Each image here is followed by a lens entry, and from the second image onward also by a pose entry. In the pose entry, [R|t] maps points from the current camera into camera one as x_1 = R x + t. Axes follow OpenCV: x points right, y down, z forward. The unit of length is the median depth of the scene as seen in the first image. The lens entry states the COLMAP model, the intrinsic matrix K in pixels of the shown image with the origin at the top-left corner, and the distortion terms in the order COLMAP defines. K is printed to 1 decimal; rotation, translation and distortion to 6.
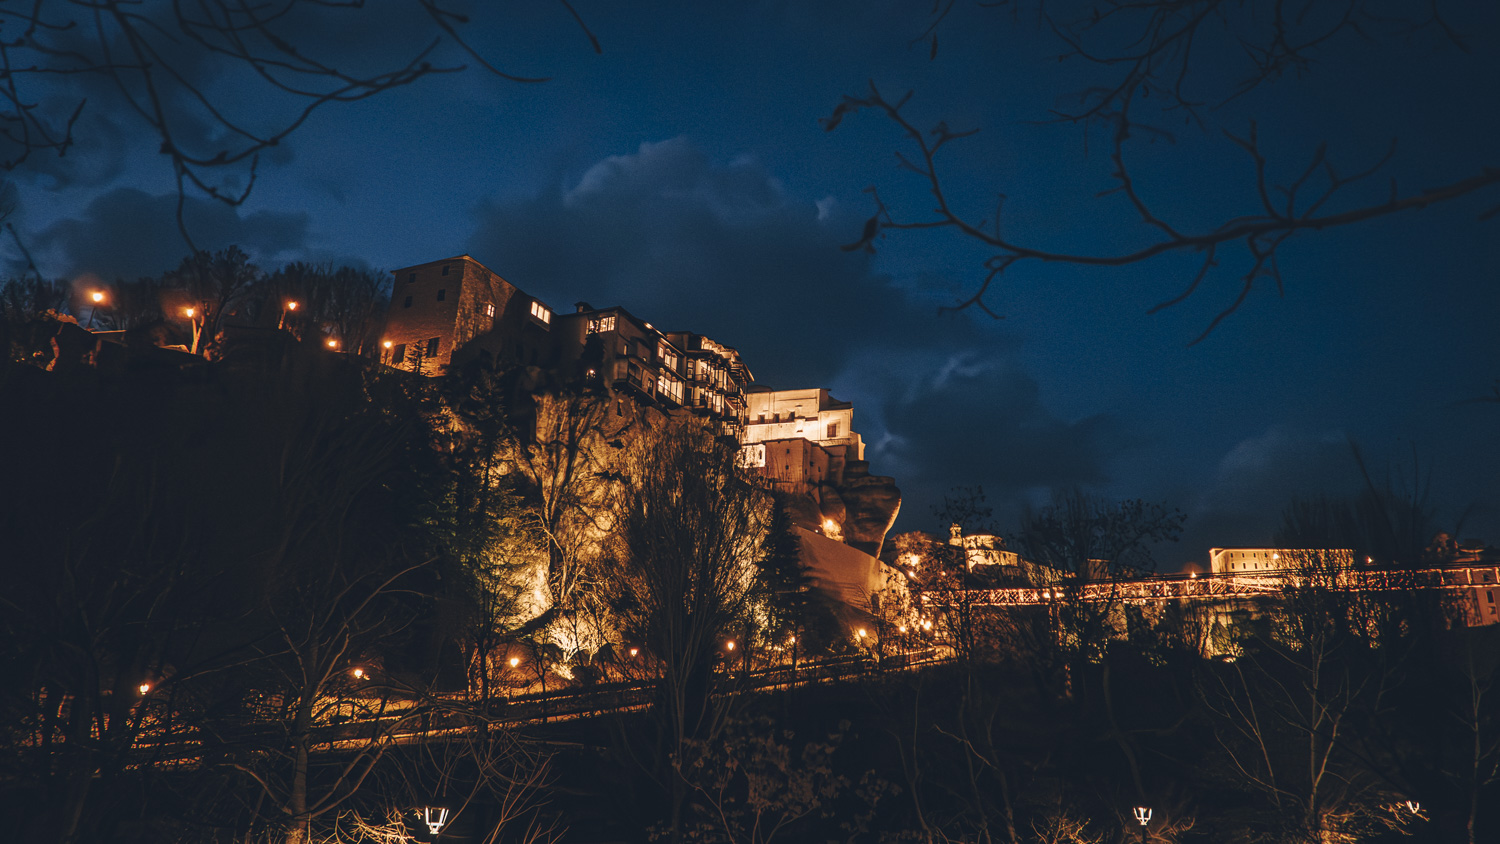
lens RADIAL K [[1020.2, 0, 750.0], [0, 1020.2, 422.0], [0, 0, 1]] dist [0.001096, -0.000583]
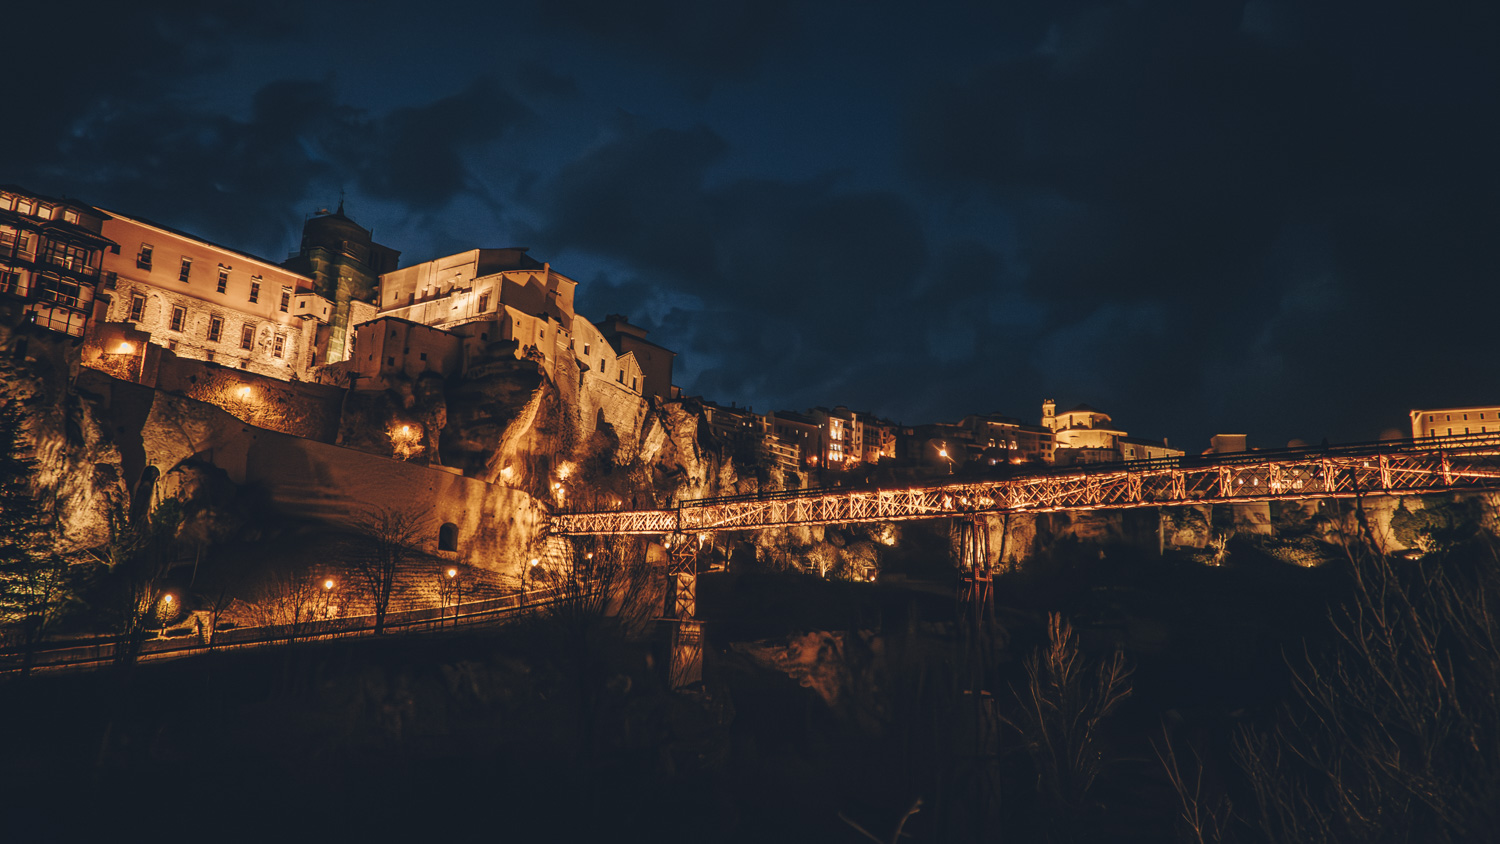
lens RADIAL K [[1011.0, 0, 750.0], [0, 1011.0, 422.0], [0, 0, 1]] dist [0.008046, 0.001557]
pose [[0.957928, -0.053940, -0.281895, 0.497431], [0.084317, 0.991730, 0.096758, 0.041619], [0.274344, -0.116456, 0.954554, 0.349273]]
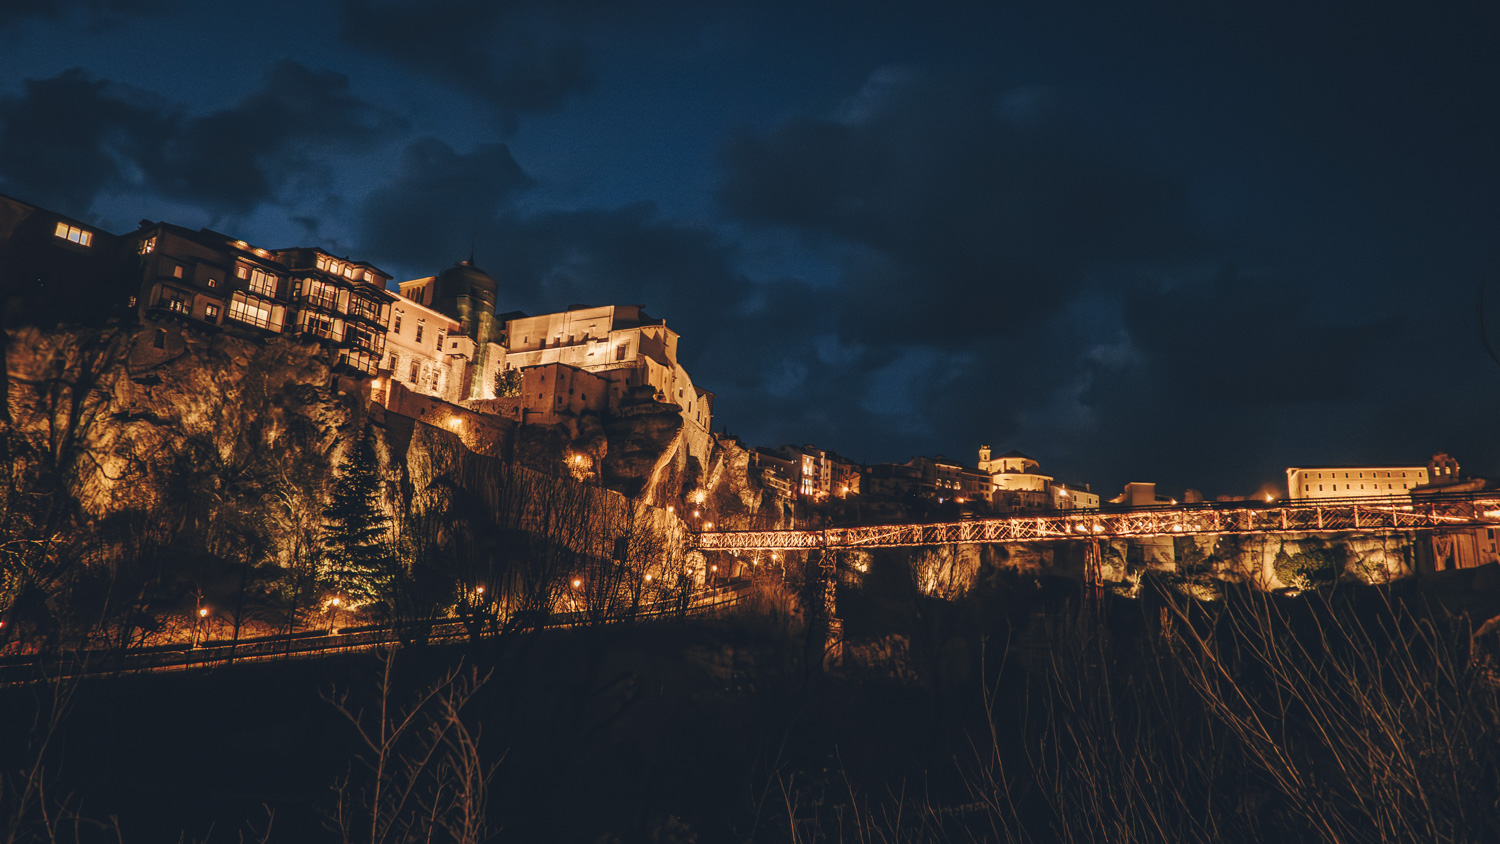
lens RADIAL K [[1013.0, 0, 725.7], [0, 1013.0, 462.4], [0, 0, 1]] dist [-0.006067, -0.000262]
pose [[0.982763, -0.015007, -0.184260, 0.347703], [0.036183, 0.993037, 0.112108, 0.008190], [0.181294, -0.116843, 0.976463, 0.151203]]
